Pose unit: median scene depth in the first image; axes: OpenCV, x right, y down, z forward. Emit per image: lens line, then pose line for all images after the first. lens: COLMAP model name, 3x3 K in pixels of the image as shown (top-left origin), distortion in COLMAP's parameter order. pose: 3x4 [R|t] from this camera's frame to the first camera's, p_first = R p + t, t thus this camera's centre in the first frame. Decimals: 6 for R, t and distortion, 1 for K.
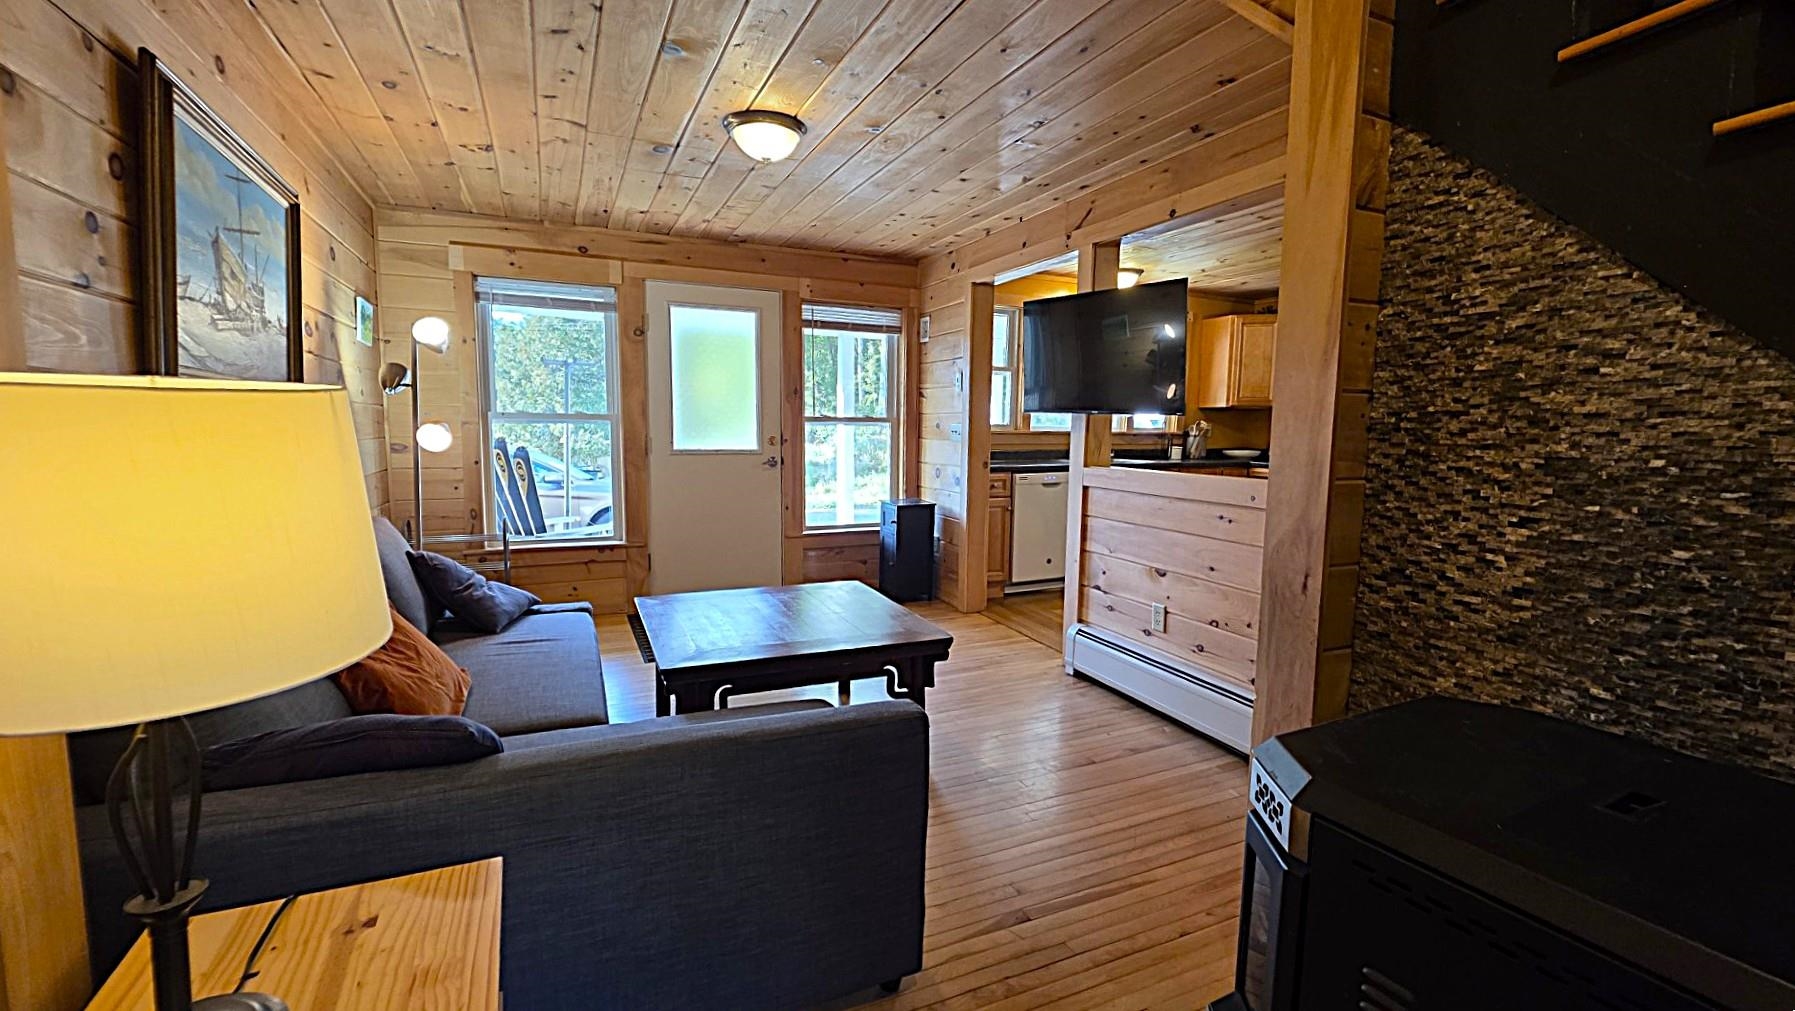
lens RADIAL K [[775.2, 0, 897.5], [0, 775.2, 505.5], [0, 0, 1]] dist [0.000191, -0.000068]
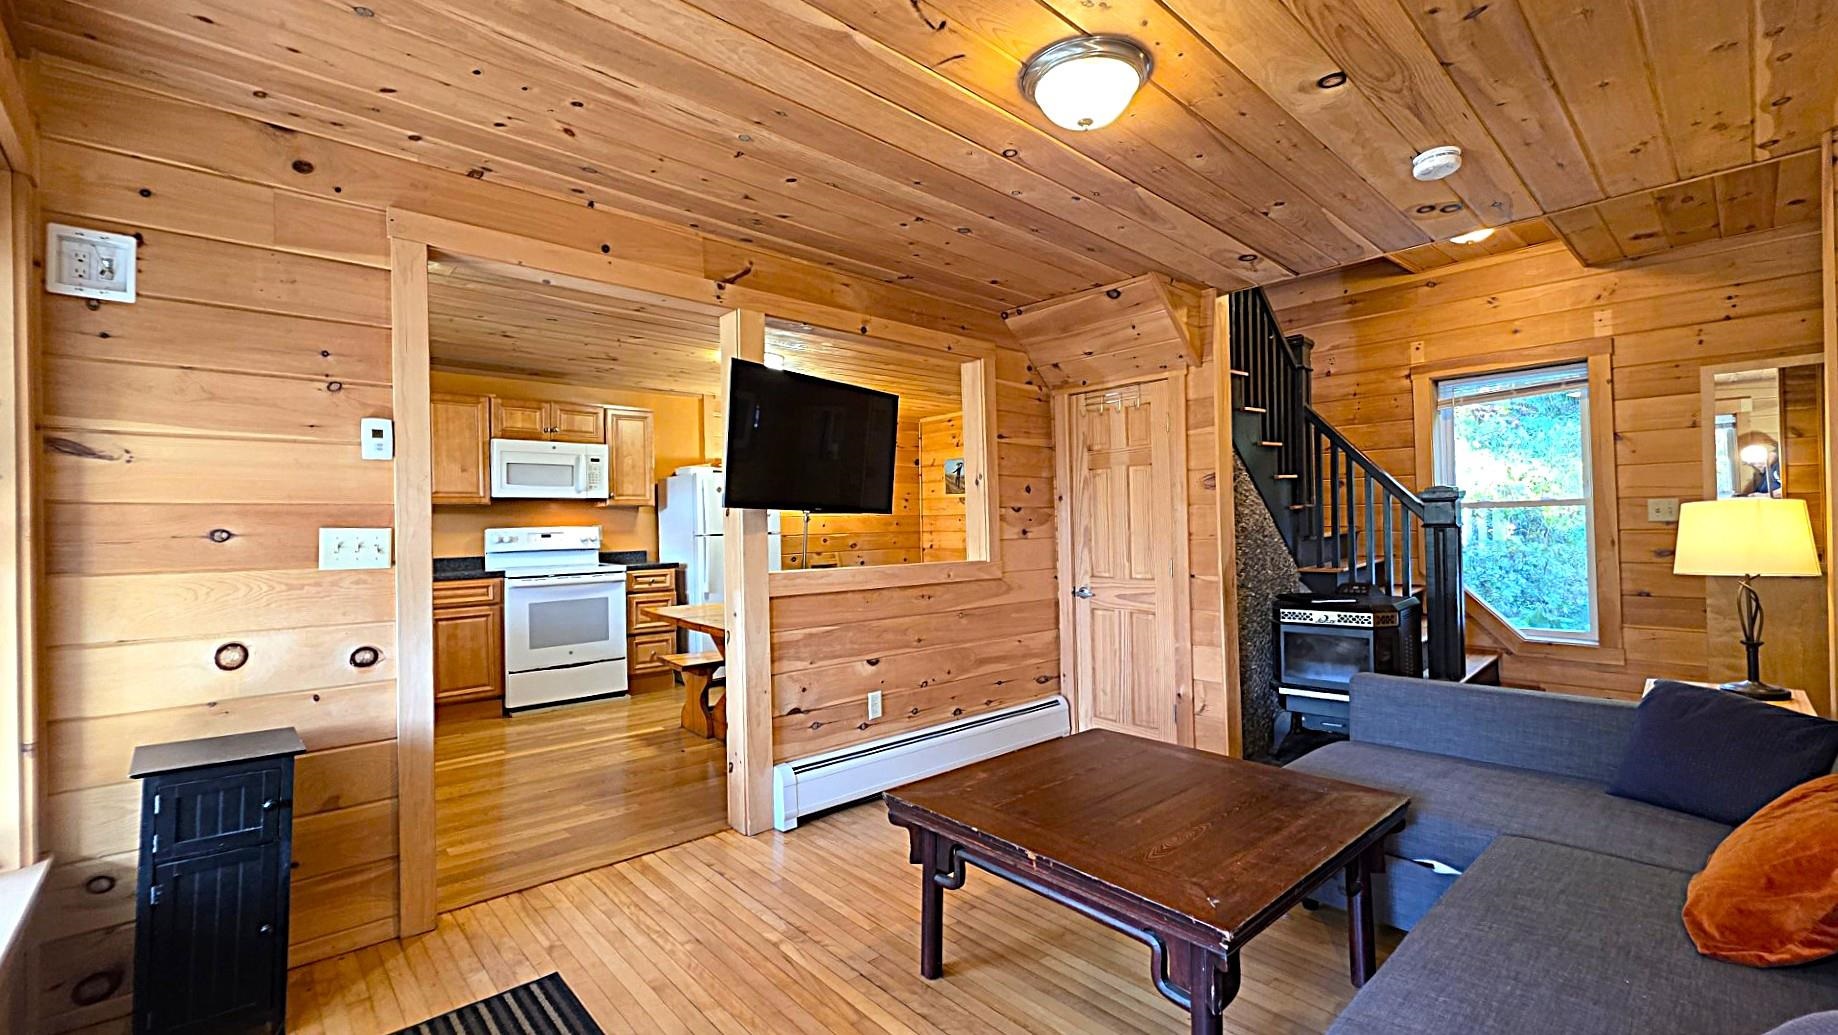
lens RADIAL K [[770.9, 0, 919.0], [0, 770.9, 517.5], [0, 0, 1]] dist [0.003871, 0.000034]
pose [[-0.323588, 0.004520, 0.946187, -0.464988], [0.110509, 0.993326, 0.033048, -0.094149], [-0.939723, 0.115256, -0.321927, 0.869403]]
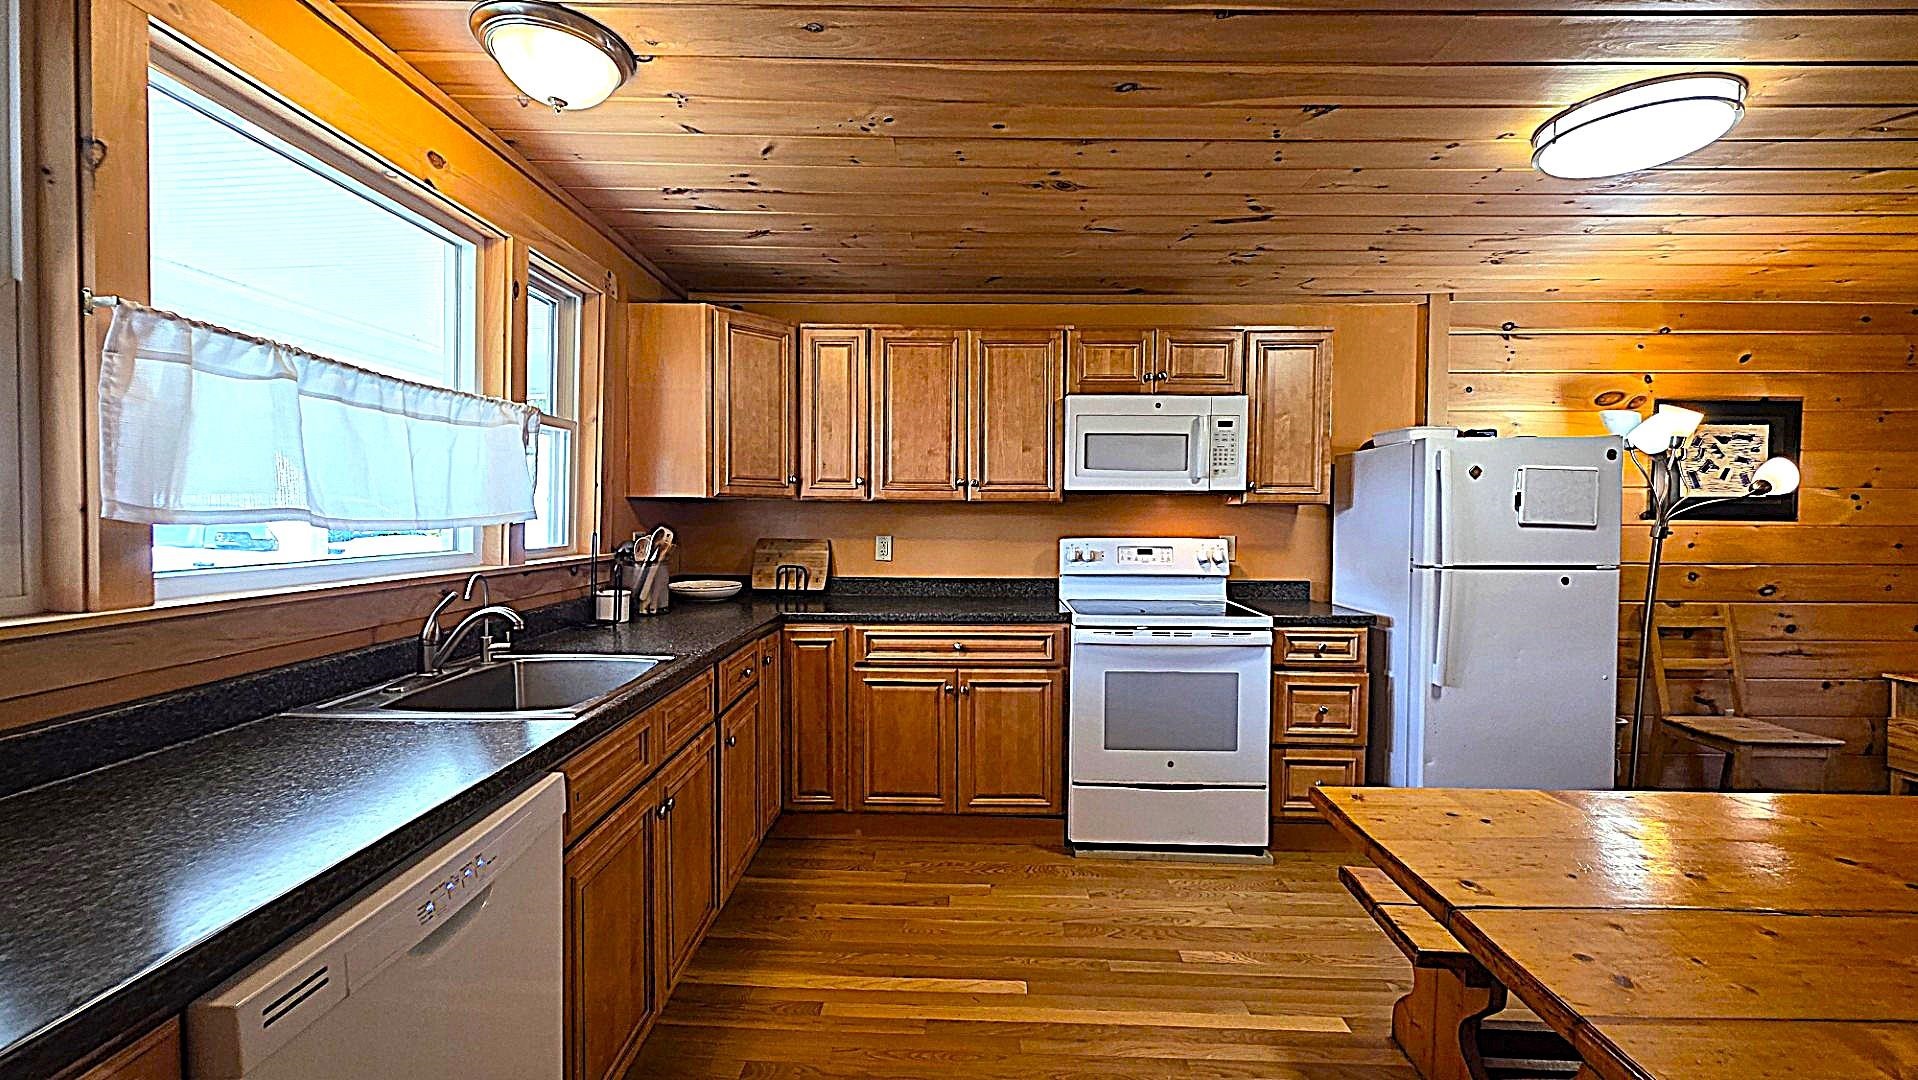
lens RADIAL K [[804.4, 0, 959.0], [0, 804.4, 540.0], [0, 0, 1]] dist [0.003871, 0.000034]
pose [[0.392916, -0.035861, 0.918875, 0.053223], [0.091307, 0.995823, -0.000179, -0.116646], [-0.915030, 0.083970, 0.394549, 0.887971]]
